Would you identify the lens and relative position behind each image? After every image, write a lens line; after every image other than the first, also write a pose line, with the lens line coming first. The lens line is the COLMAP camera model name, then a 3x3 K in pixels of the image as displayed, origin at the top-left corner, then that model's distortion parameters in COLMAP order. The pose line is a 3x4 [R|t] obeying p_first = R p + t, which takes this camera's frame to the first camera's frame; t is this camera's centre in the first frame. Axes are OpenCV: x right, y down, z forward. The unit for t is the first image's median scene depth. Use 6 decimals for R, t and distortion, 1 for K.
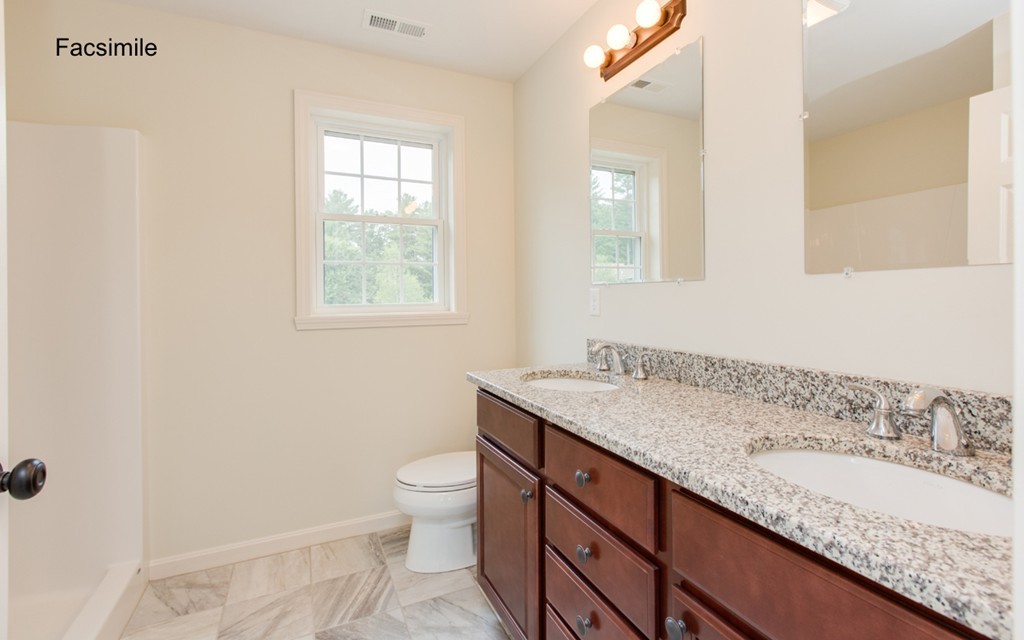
lens RADIAL K [[458.4, 0, 510.8], [0, 458.4, 292.6], [0, 0, 1]] dist [-0.001421, -0.000487]
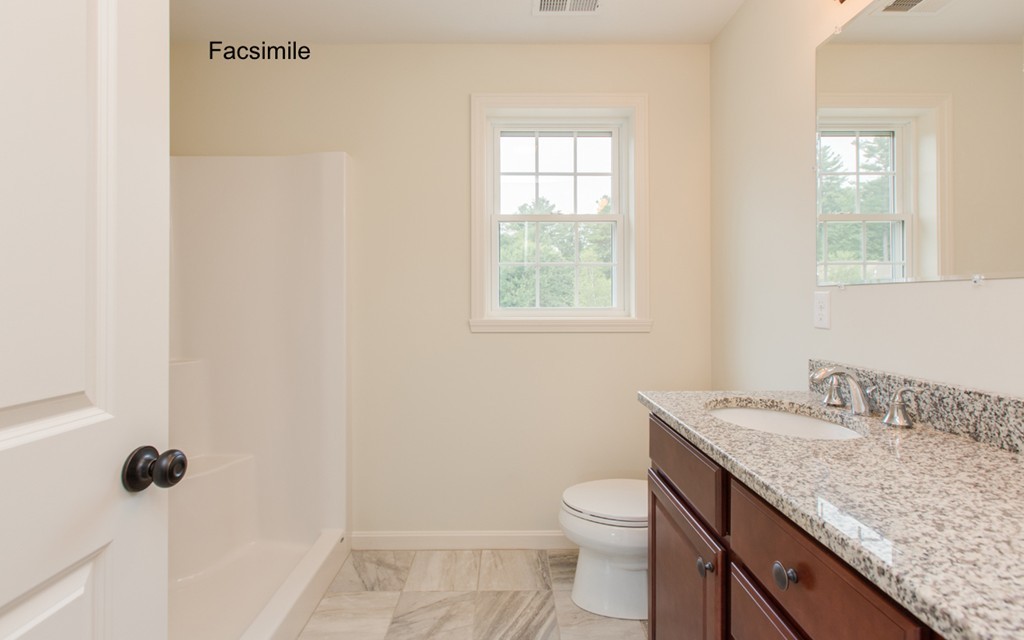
lens RADIAL K [[463.6, 0, 510.3], [0, 463.6, 296.0], [0, 0, 1]] dist [0.001289, 0.000023]
pose [[0.909083, 0.005547, -0.416578, 0.043508], [-0.005271, 0.999984, 0.001813, -0.000361], [0.416581, 0.000548, 0.909098, 0.131314]]
